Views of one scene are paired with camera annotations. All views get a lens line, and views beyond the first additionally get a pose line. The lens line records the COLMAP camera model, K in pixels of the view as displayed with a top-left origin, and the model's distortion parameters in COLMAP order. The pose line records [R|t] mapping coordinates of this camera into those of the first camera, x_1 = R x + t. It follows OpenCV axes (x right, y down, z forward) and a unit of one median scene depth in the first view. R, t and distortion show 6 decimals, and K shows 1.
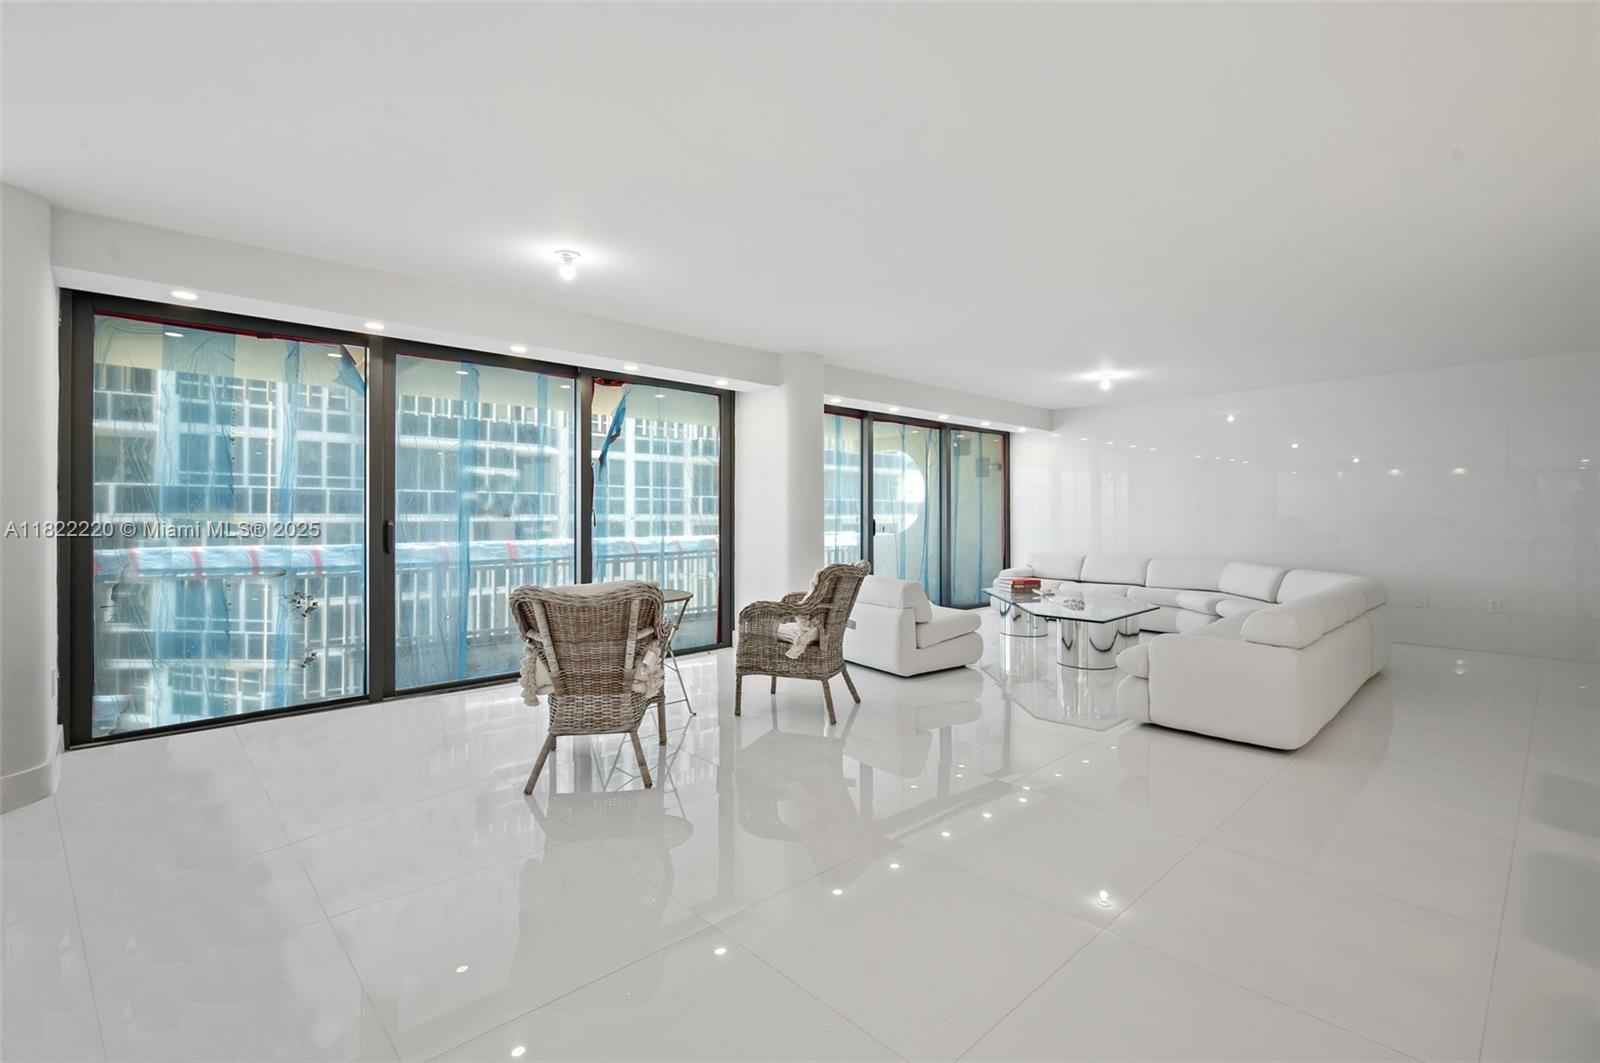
lens RADIAL K [[744.7, 0, 793.2], [0, 744.7, 525.3], [0, 0, 1]] dist [0.011929, 0.000327]
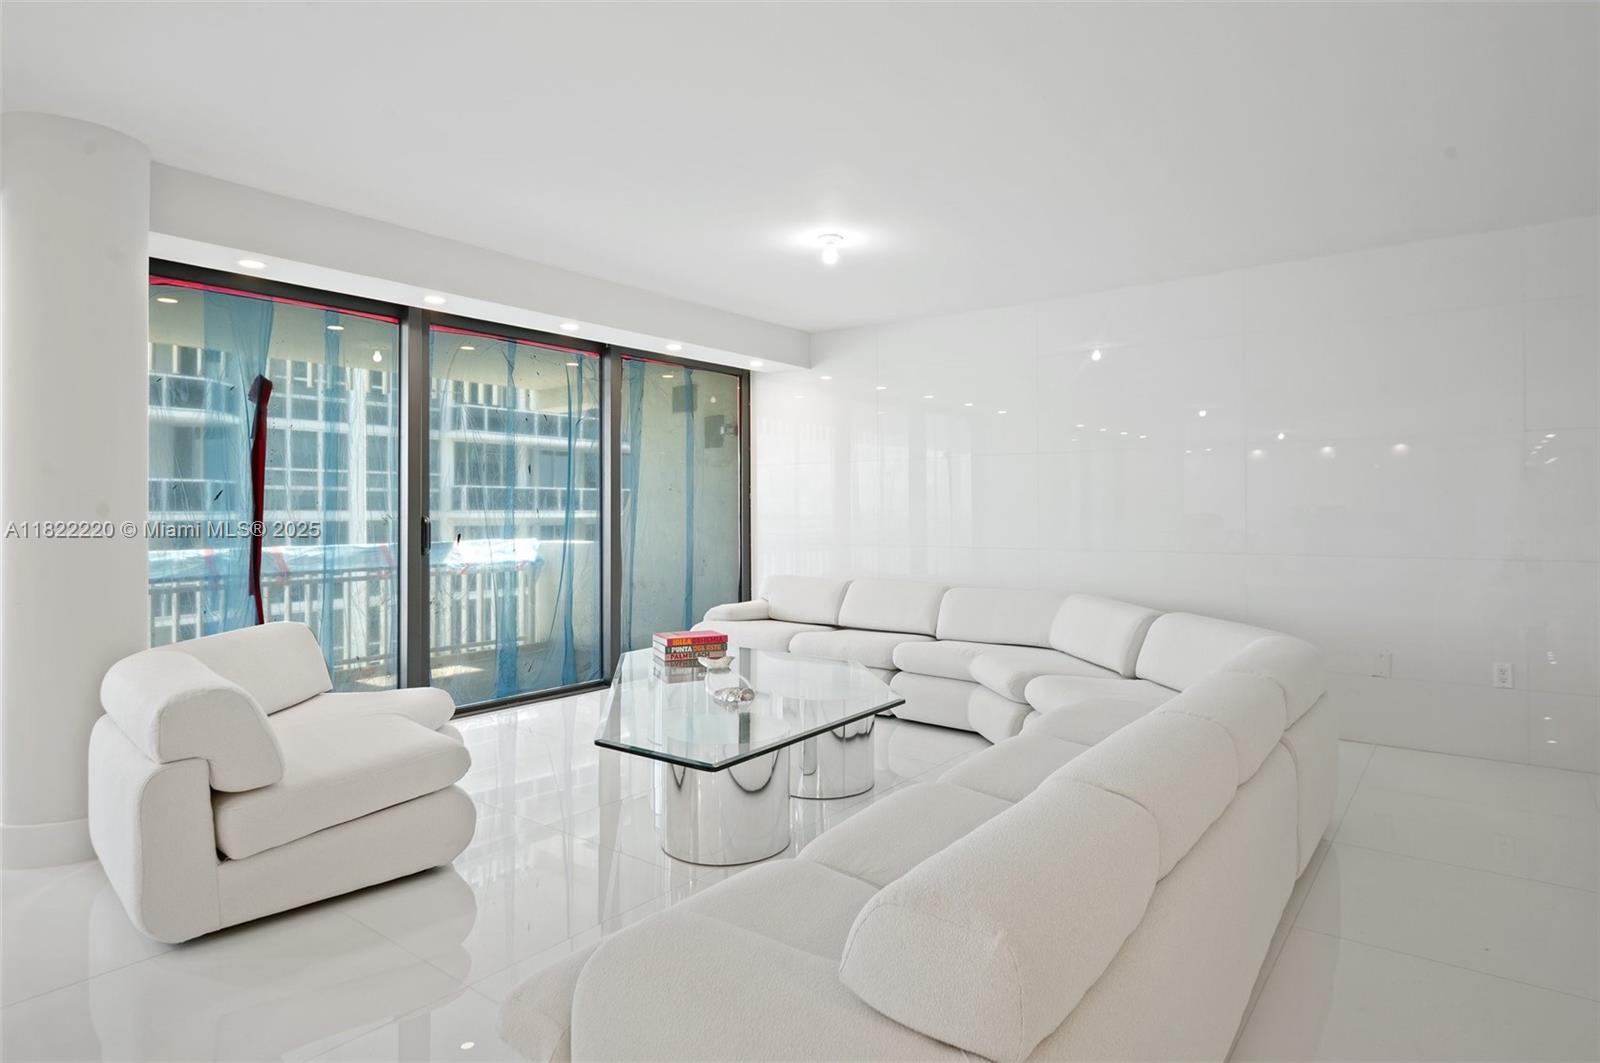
lens RADIAL K [[876.8, 0, 803.3], [0, 876.8, 519.6], [0, 0, 1]] dist [-0.003976, -0.000972]
pose [[0.990142, -0.004550, 0.139992, 0.235074], [0.005147, 0.999979, -0.003901, -0.003539], [-0.139971, 0.004583, 0.990145, 0.303447]]
